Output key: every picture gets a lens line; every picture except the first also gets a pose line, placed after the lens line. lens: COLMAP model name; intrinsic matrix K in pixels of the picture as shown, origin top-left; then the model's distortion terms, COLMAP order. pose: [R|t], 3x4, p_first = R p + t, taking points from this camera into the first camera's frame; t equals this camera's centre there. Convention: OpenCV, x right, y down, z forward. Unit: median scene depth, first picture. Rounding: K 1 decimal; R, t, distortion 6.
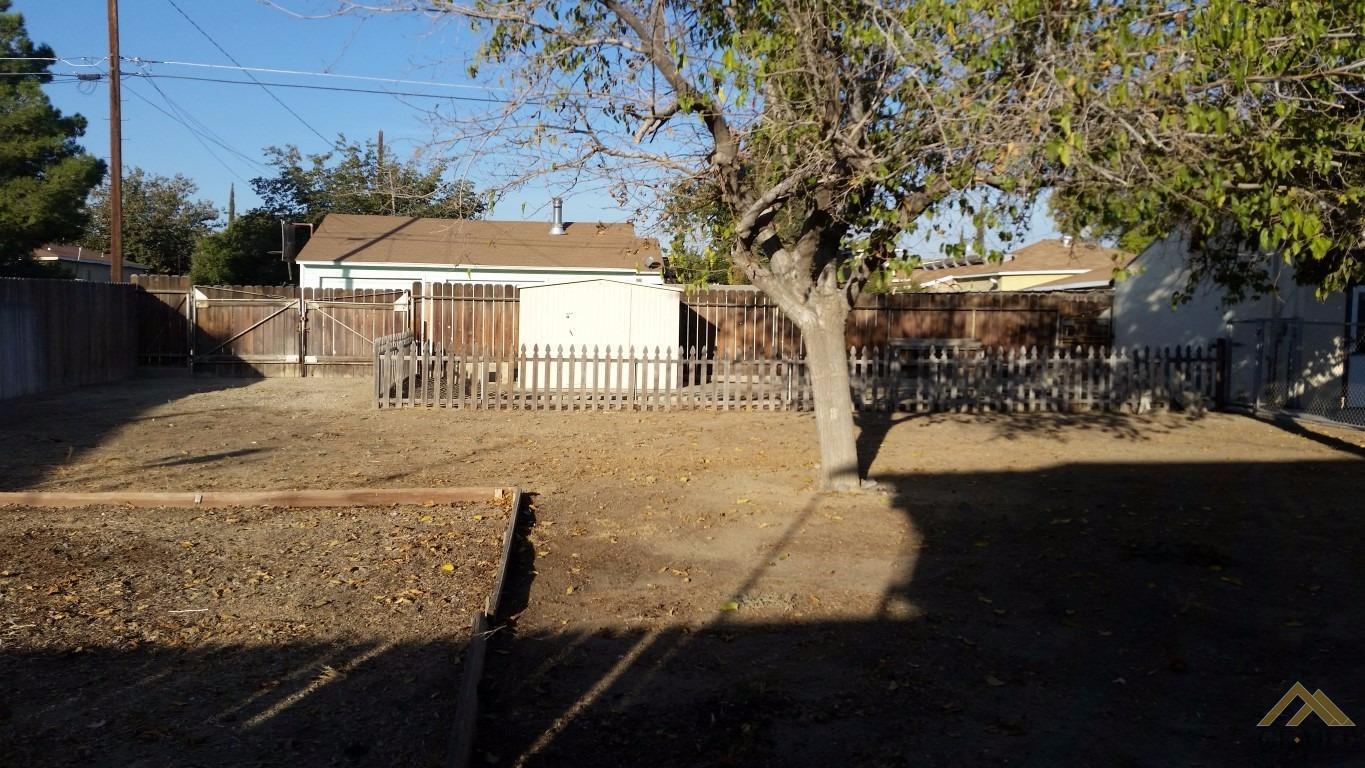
lens RADIAL K [[1198.9, 0, 682.5], [0, 1198.9, 384.0], [0, 0, 1]] dist [0.130154, -0.344457]
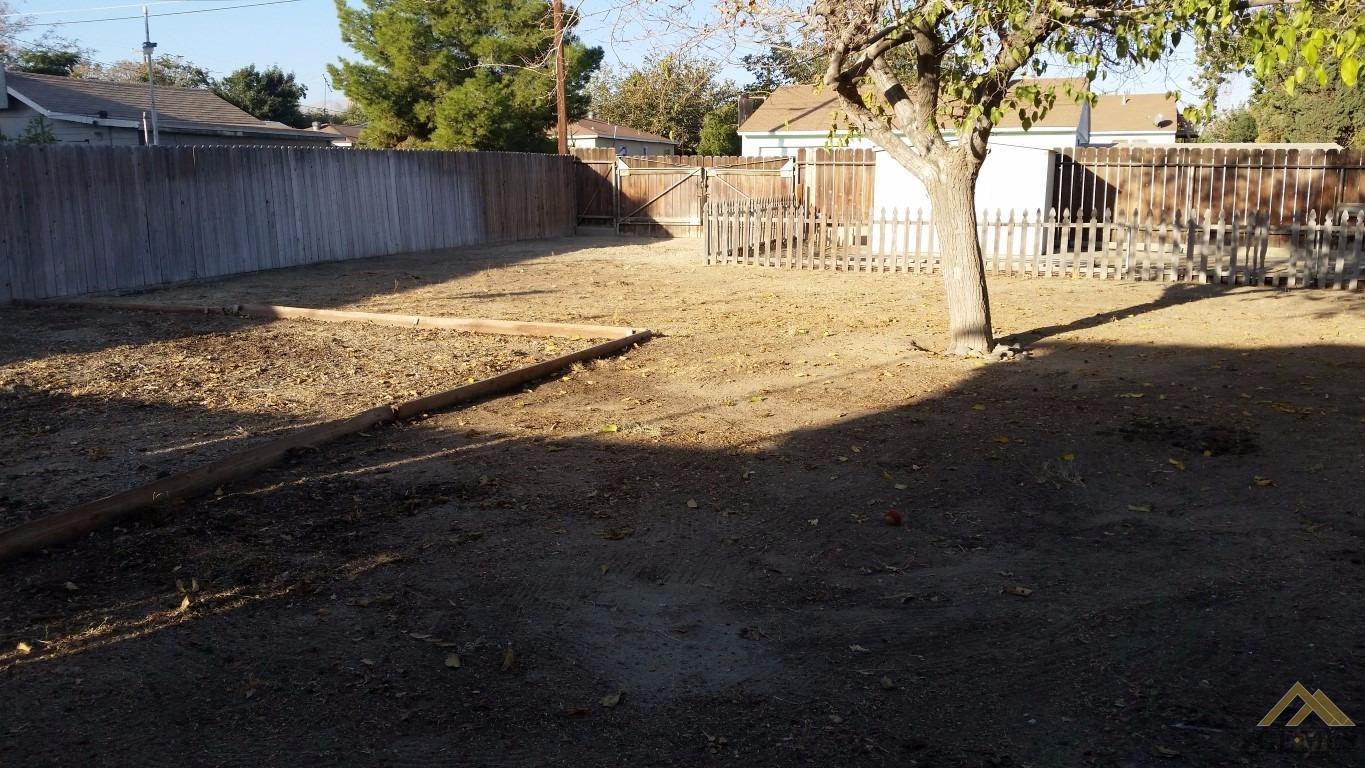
lens RADIAL K [[1165.8, 0, 681.9], [0, 1165.8, 424.6], [0, 0, 1]] dist [0.146571, -0.315443]
pose [[0.857054, 0.097198, -0.505975, 0.247081], [-0.025200, 0.988777, 0.147258, 0.006570], [0.514609, -0.113457, 0.849885, 0.038244]]
